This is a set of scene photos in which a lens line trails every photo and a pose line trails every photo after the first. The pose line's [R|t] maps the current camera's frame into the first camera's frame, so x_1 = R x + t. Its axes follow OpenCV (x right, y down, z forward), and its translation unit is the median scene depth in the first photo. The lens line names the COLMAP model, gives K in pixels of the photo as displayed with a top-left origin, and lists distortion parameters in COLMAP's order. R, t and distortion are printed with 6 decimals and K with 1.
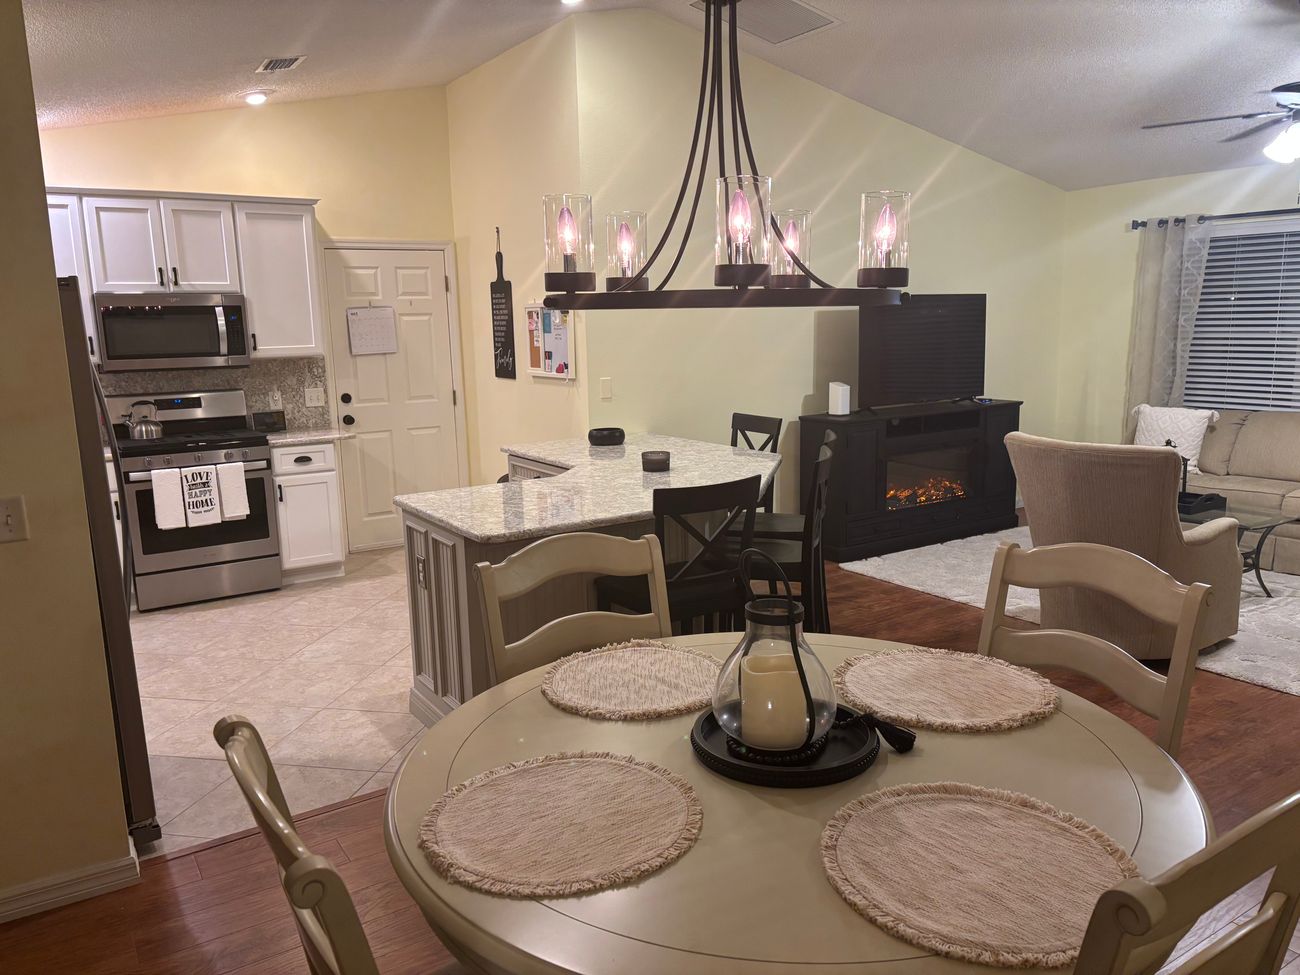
lens RADIAL K [[972.4, 0, 649.9], [0, 972.4, 489.4], [0, 0, 1]] dist [0.008816, -0.009291]
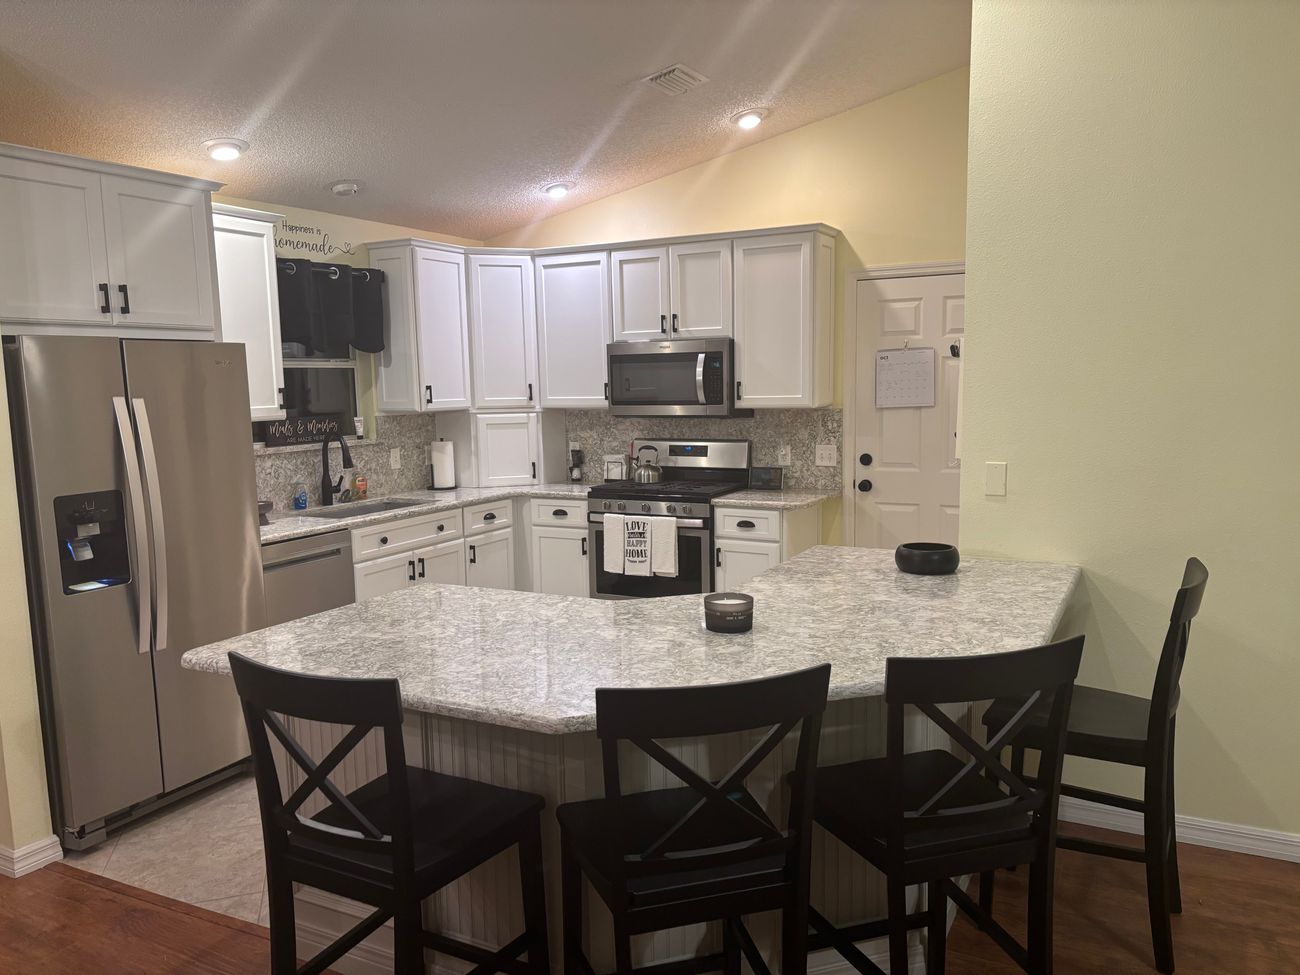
lens RADIAL K [[972.4, 0, 614.4], [0, 972.4, 521.2], [0, 0, 1]] dist [0.008816, -0.009291]
pose [[0.472708, 0.139486, -0.870110, 0.362882], [-0.143782, 0.986370, 0.080010, -0.088822], [0.869410, 0.087285, 0.486320, 0.475702]]
